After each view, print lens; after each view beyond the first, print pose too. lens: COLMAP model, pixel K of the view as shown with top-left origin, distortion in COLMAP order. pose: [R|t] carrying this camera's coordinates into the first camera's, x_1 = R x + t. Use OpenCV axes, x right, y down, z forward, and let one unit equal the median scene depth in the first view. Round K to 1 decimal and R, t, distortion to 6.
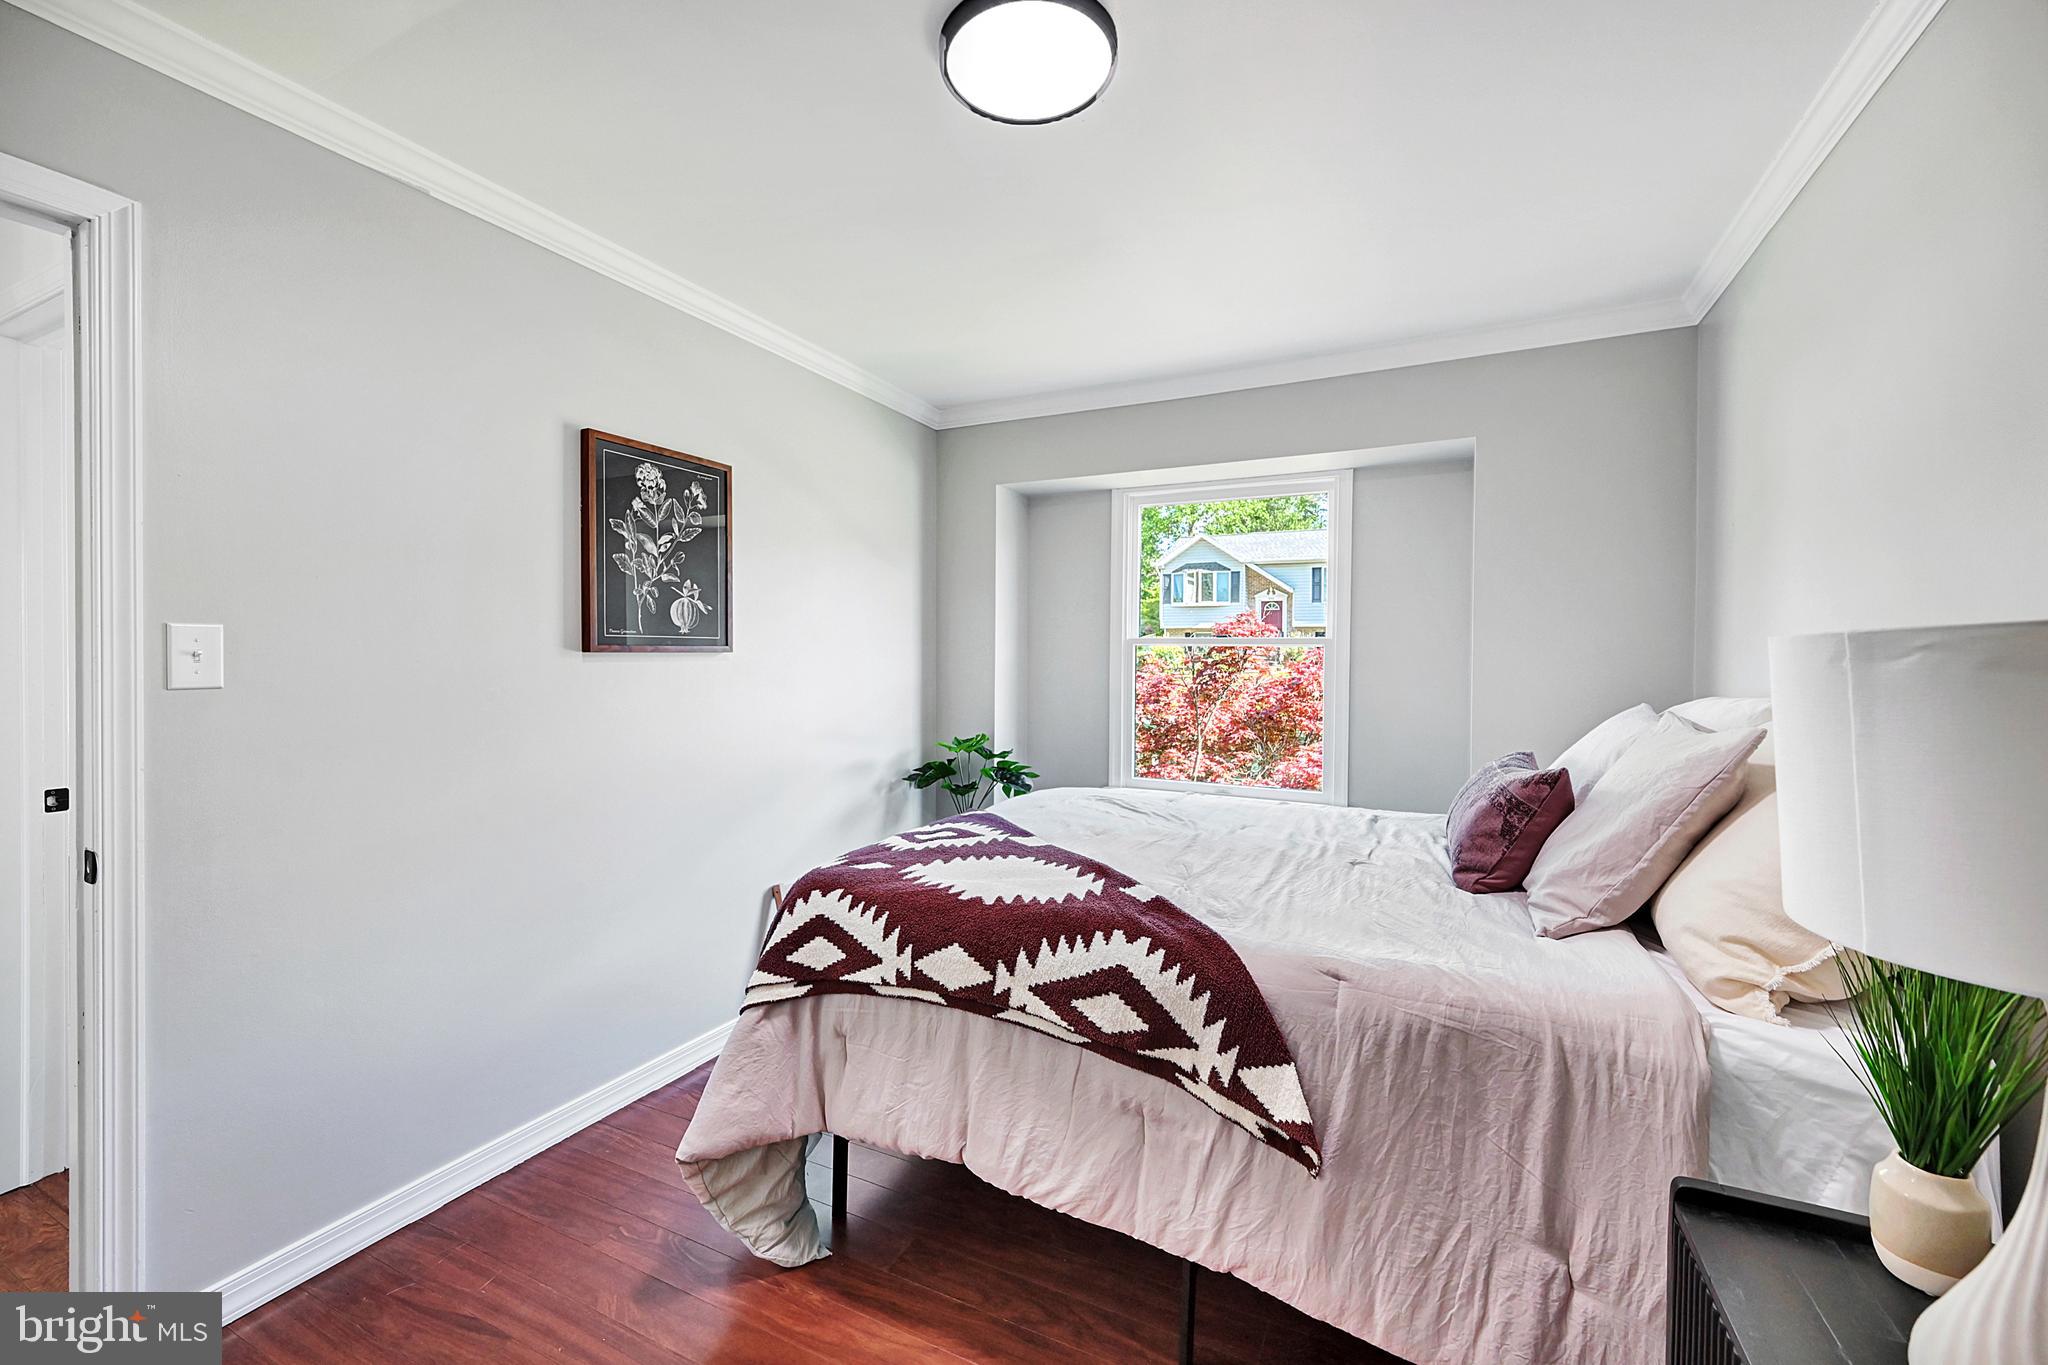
lens RADIAL K [[830.5, 0, 1034.6], [0, 830.5, 651.8], [0, 0, 1]] dist [-0.001057, -0.000005]
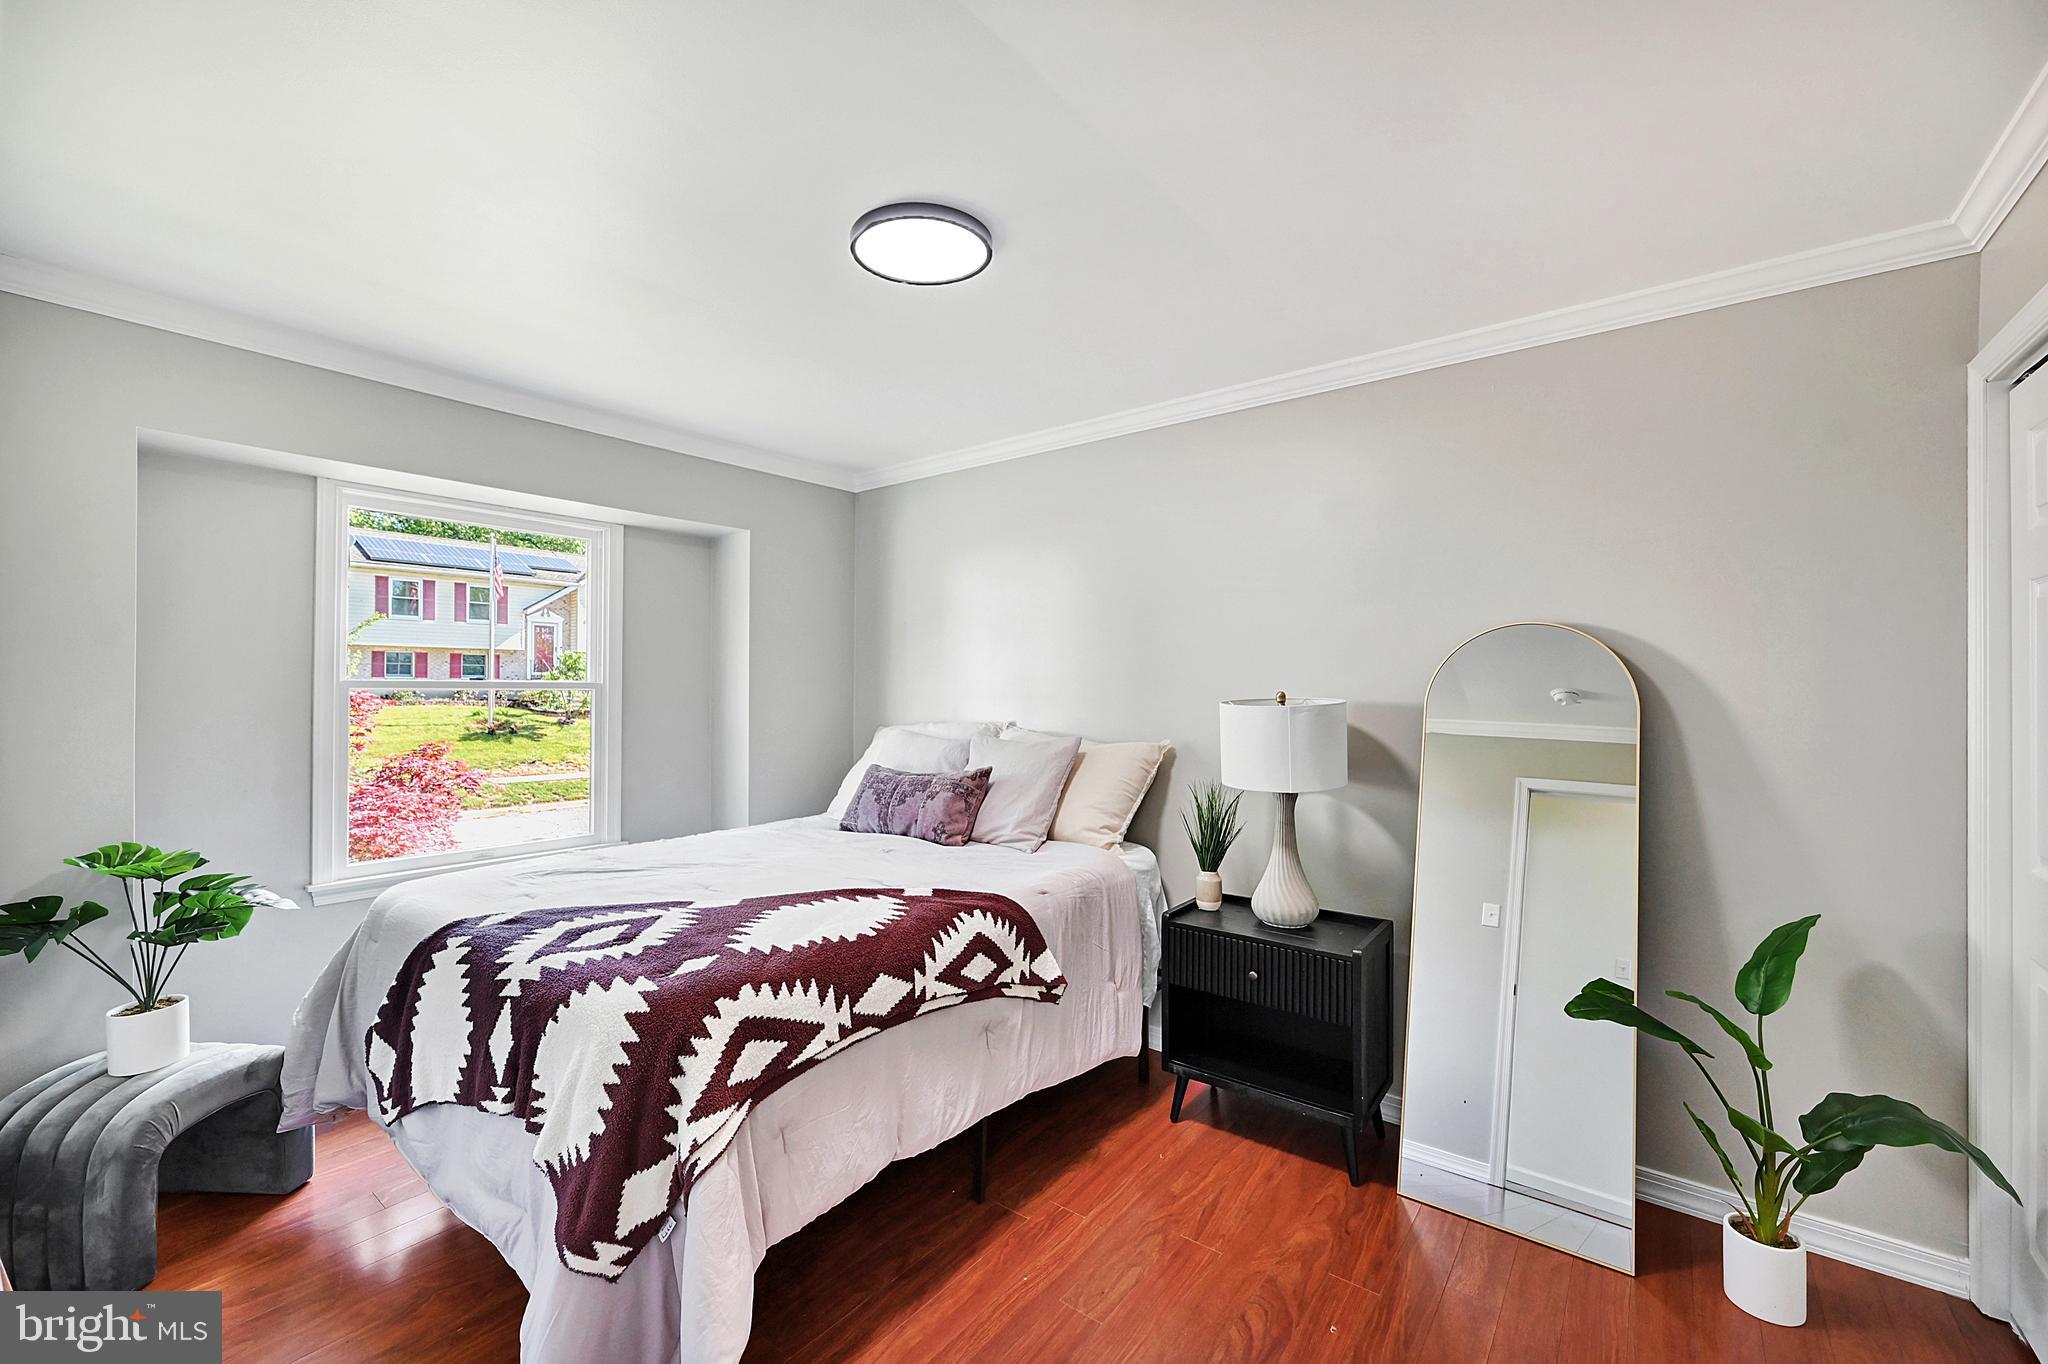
lens RADIAL K [[848.6, 0, 1024.0], [0, 848.6, 682.0], [0, 0, 1]] dist [0.000554, 0.000060]
pose [[0.199401, -0.000342, 0.979918, -1.227156], [-0.000798, 1.000000, 0.000512, -0.046789], [-0.979918, -0.000884, 0.199401, 0.601709]]
